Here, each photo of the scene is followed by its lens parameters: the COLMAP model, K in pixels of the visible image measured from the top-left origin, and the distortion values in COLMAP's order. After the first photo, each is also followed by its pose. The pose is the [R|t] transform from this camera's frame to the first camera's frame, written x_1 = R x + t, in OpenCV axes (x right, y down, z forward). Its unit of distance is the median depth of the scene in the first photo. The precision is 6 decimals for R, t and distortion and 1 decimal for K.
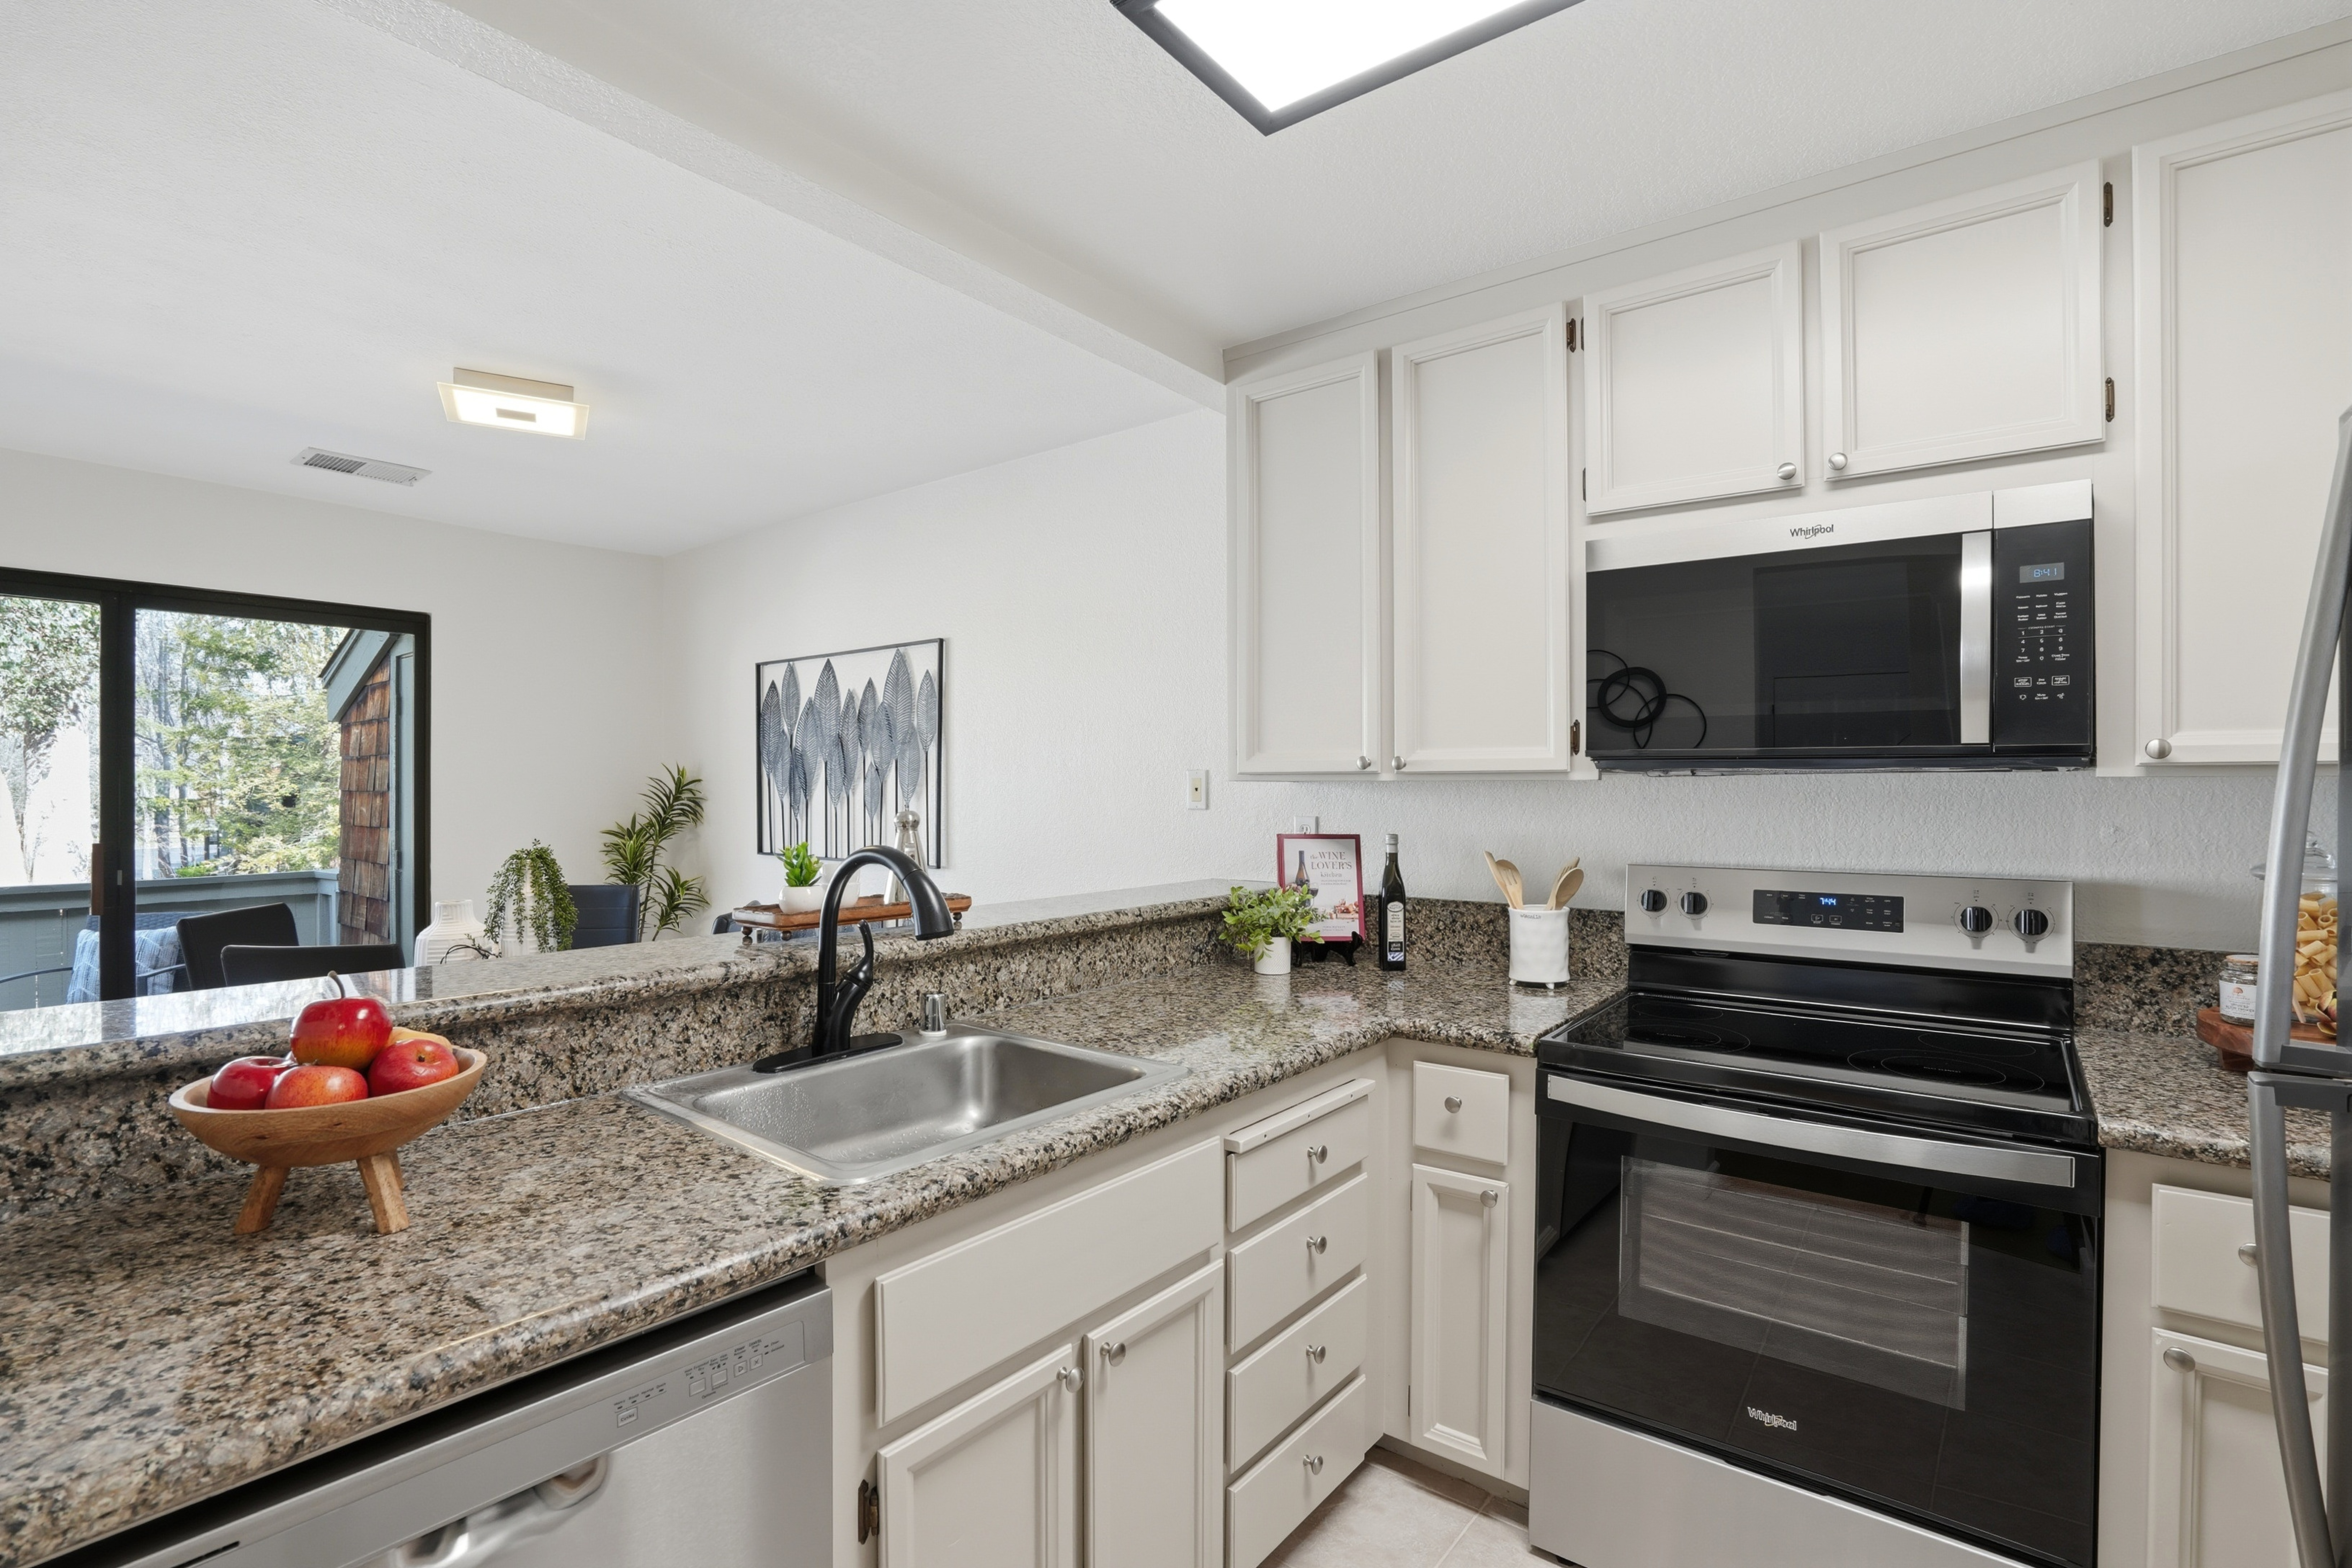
lens RADIAL K [[1081.8, 0, 1174.1], [0, 1081.8, 789.6], [0, 0, 1]] dist [-0.056529, 0.019345]
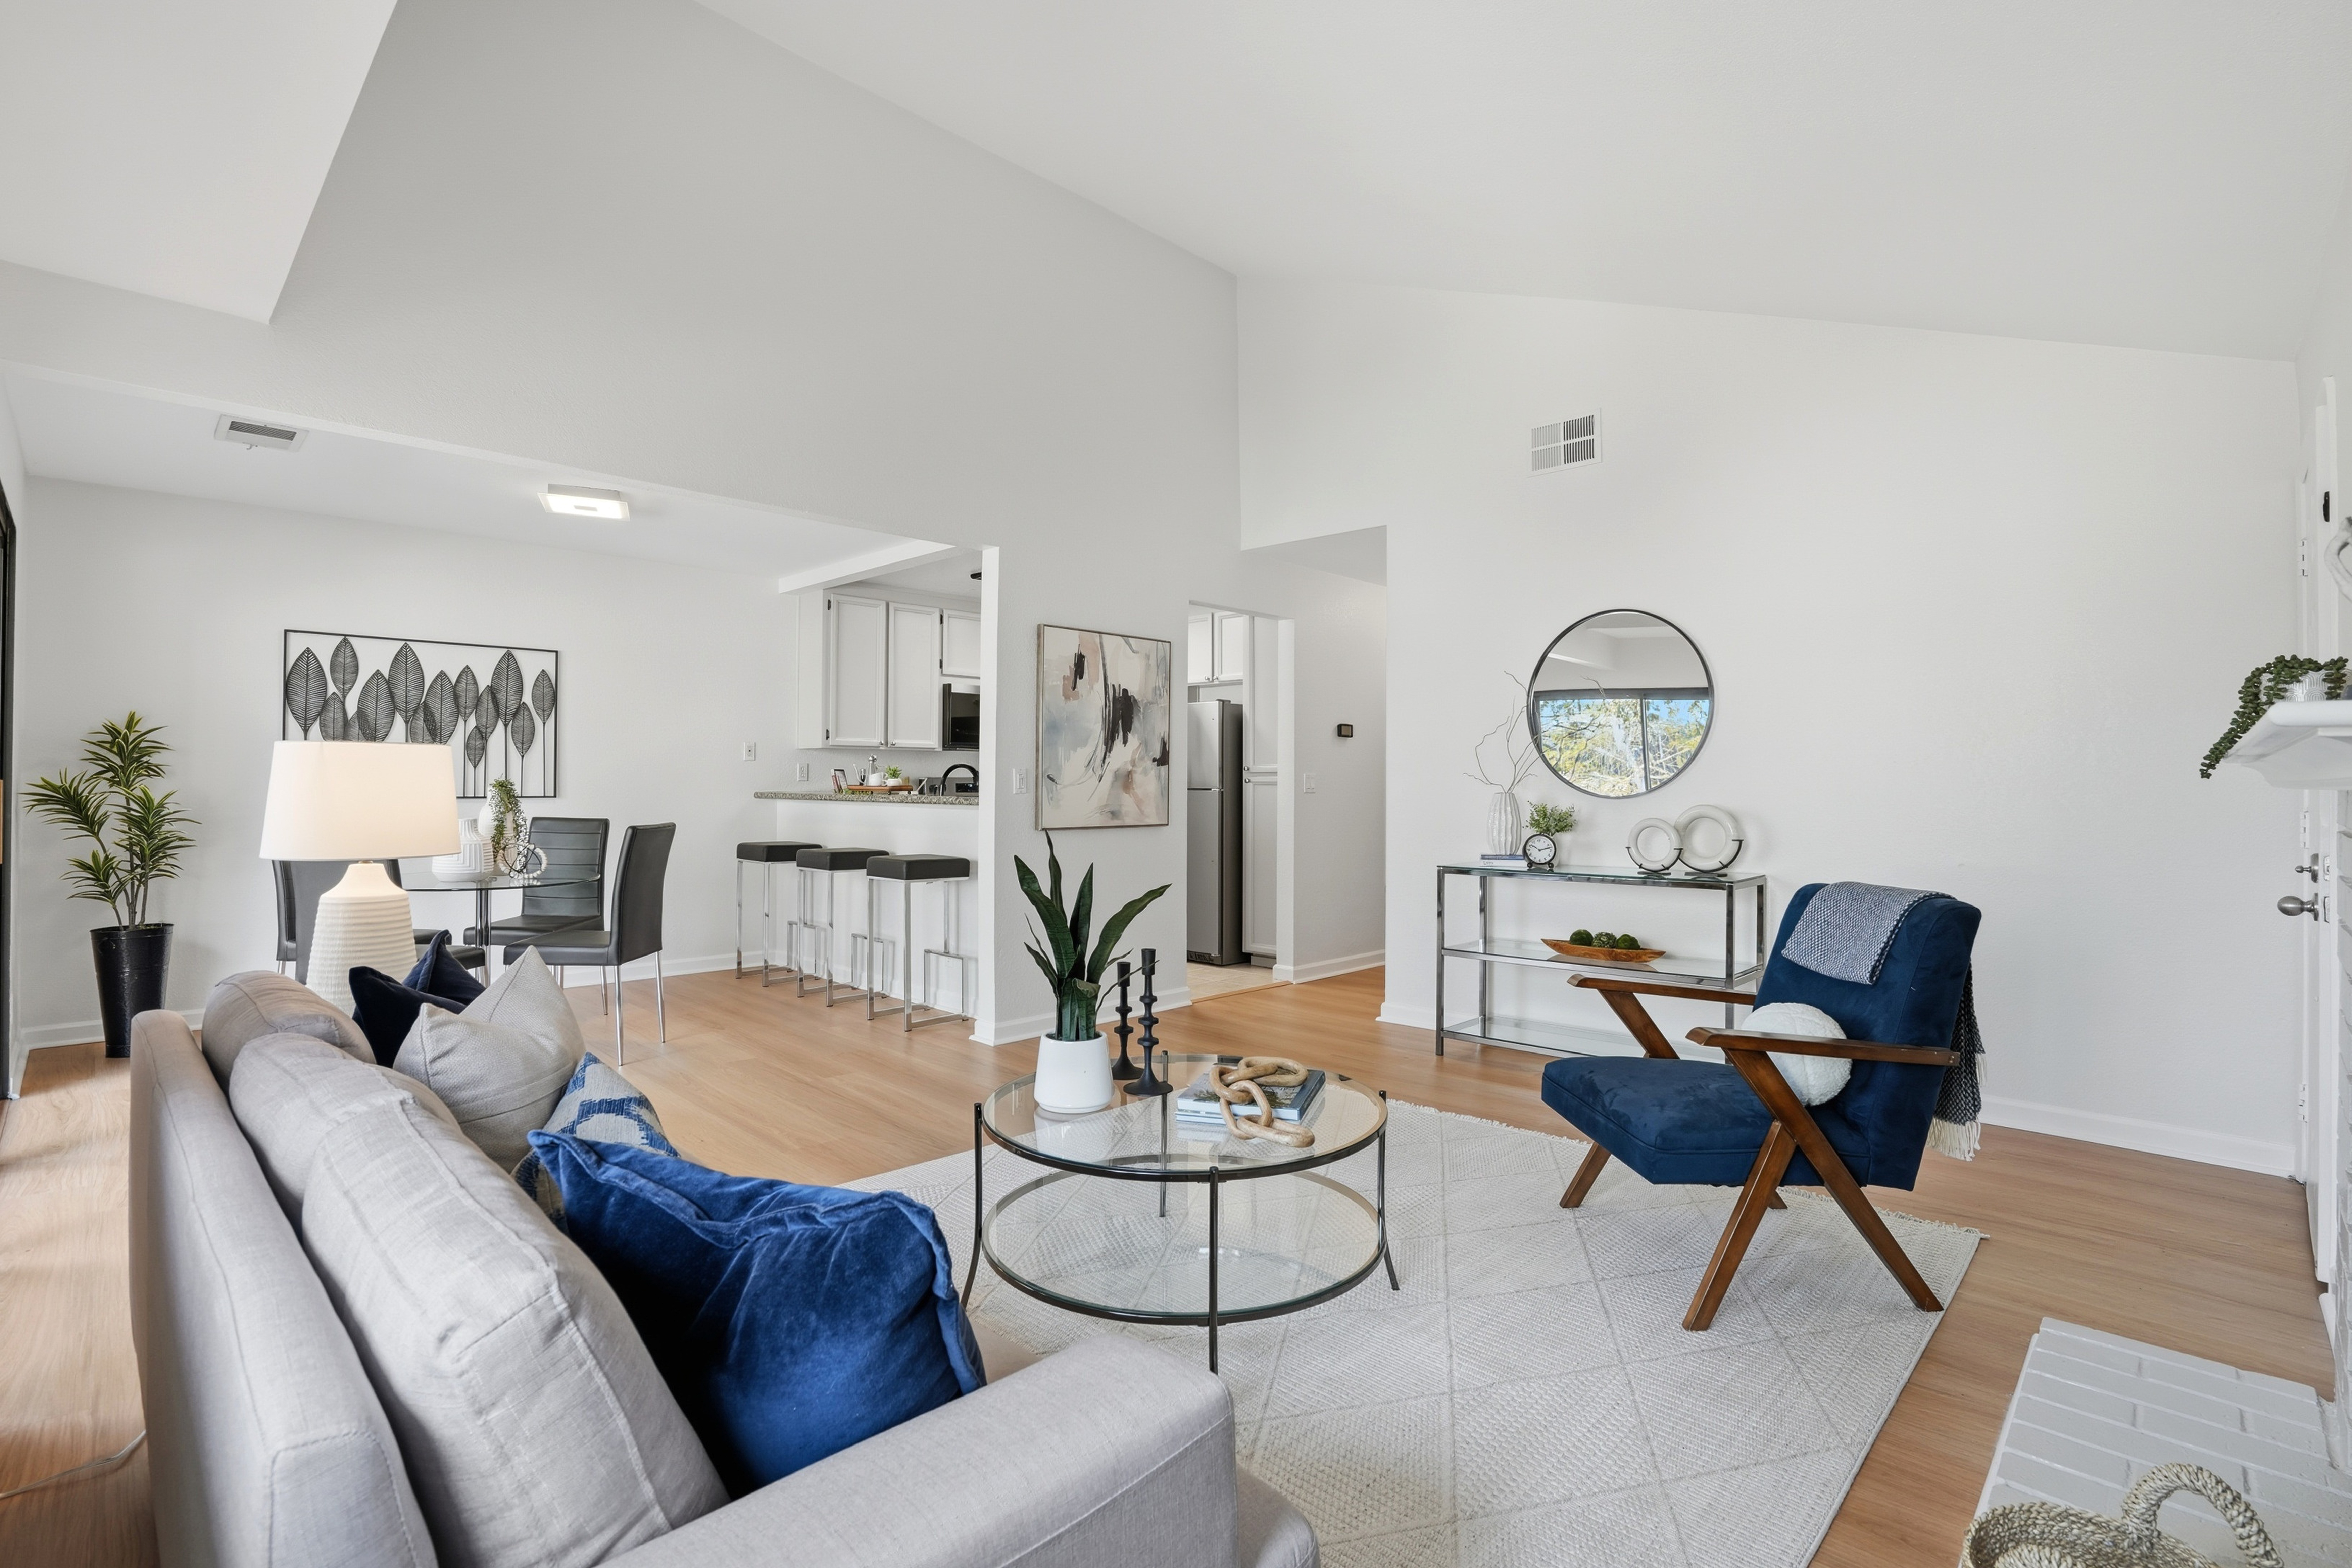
lens RADIAL K [[1081.8, 0, 1165.9], [0, 1081.8, 780.5], [0, 0, 1]] dist [-0.056529, 0.019345]
pose [[0.103707, 0.001028, 0.994607, -3.203260], [0.000549, 0.999999, -0.001090, 0.096899], [-0.994608, 0.000659, 0.103706, -0.080286]]
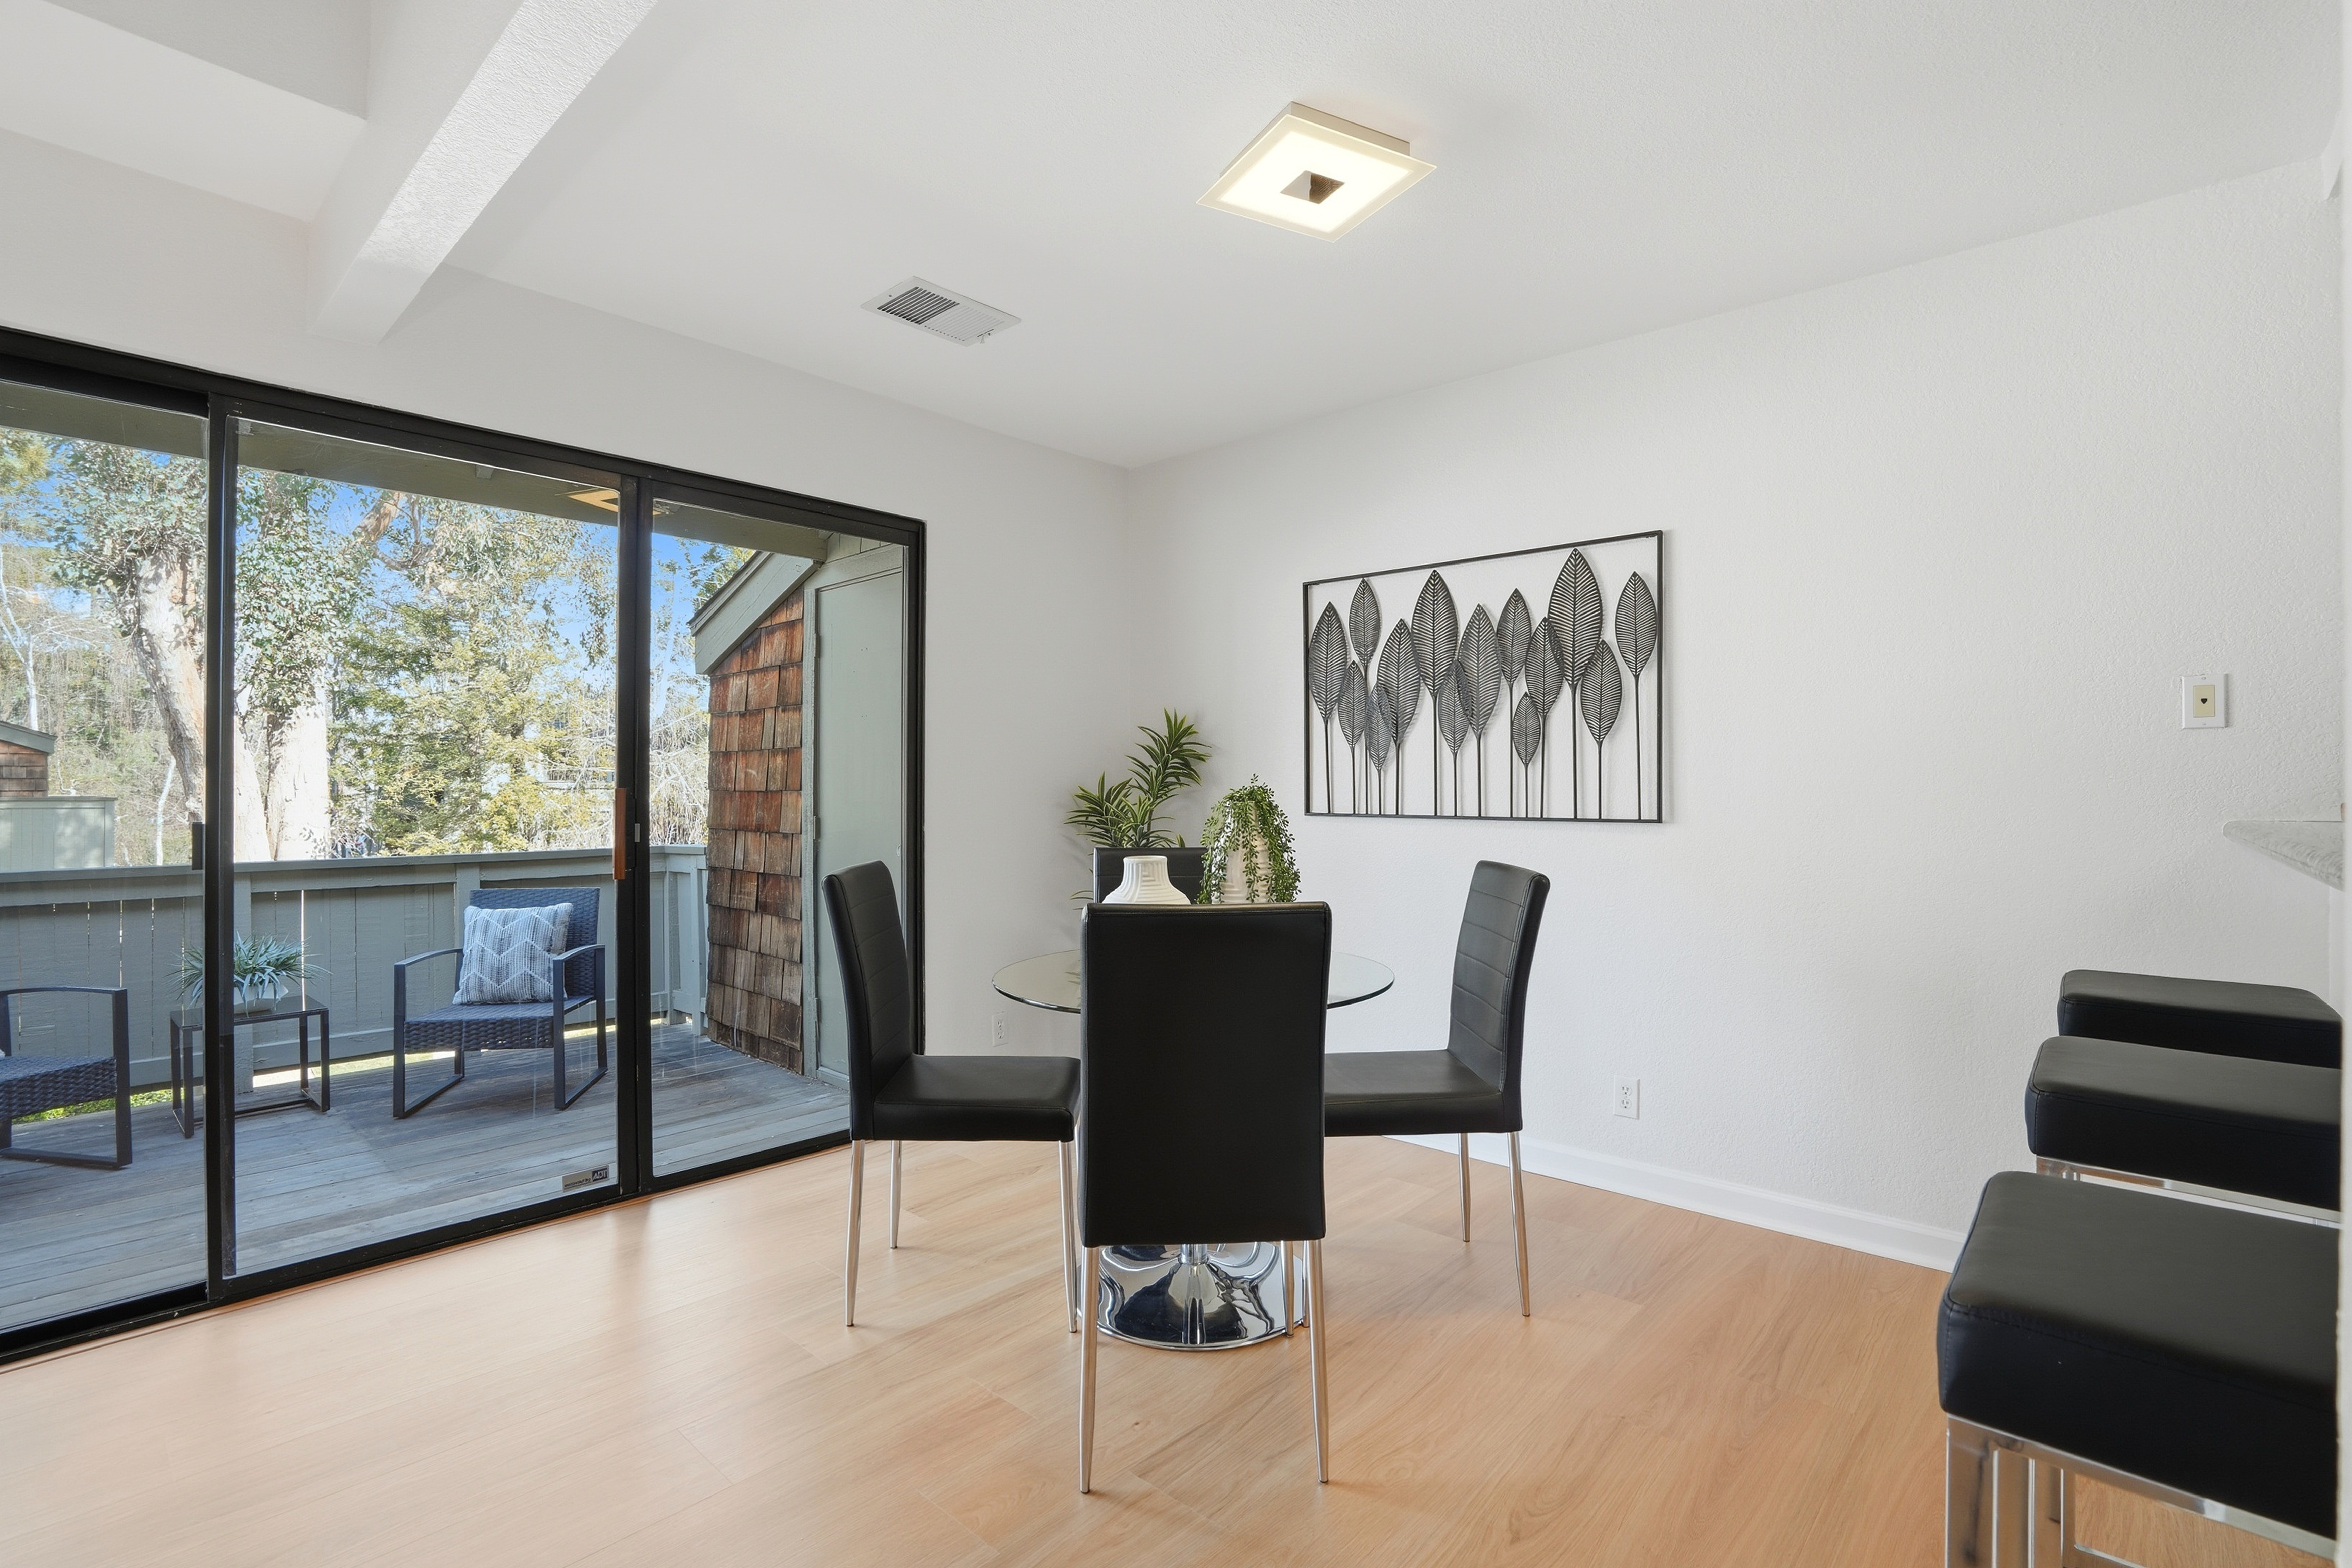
lens RADIAL K [[1081.8, 0, 1172.2], [0, 1081.8, 786.0], [0, 0, 1]] dist [-0.056529, 0.019345]
pose [[0.997806, 0.000813, -0.066197, -1.004159], [-0.001256, 0.999977, -0.006644, 0.099436], [0.066190, 0.006712, 0.997784, 0.384975]]
